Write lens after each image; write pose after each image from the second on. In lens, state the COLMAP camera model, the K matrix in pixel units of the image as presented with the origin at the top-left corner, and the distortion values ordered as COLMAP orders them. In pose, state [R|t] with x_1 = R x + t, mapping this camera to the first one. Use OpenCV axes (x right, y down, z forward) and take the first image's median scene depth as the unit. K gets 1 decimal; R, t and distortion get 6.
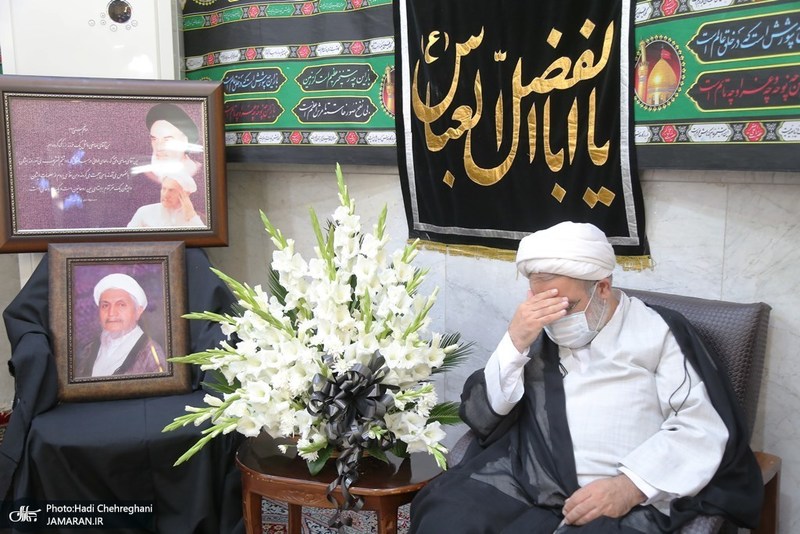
lens RADIAL K [[812.4, 0, 403.8], [0, 812.4, 264.9], [0, 0, 1]] dist [0.055140, 0.000000]
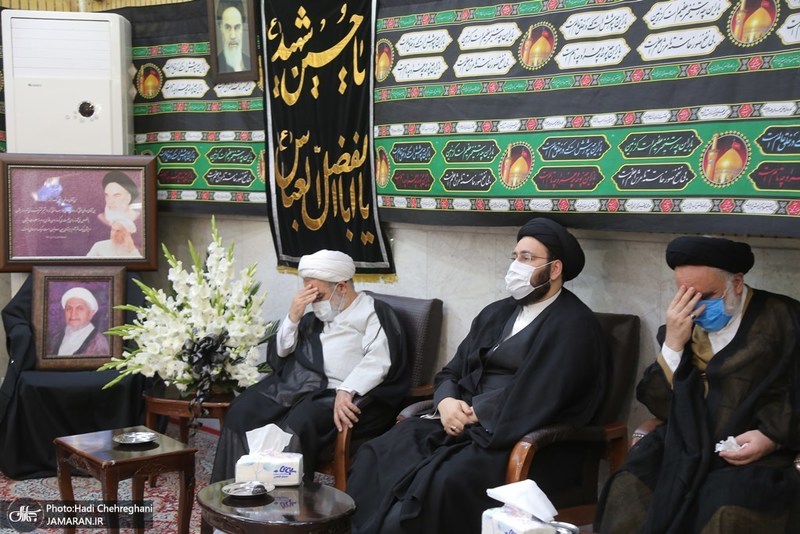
lens RADIAL K [[1234.4, 0, 399.8], [0, 1234.4, 266.6], [0, 0, 1]] dist [0.262731, 0.000000]
pose [[0.994131, 0.012041, -0.107509, 0.579530], [-0.019231, 0.997627, -0.066103, 0.138744], [0.106458, 0.067782, 0.992004, -1.465172]]
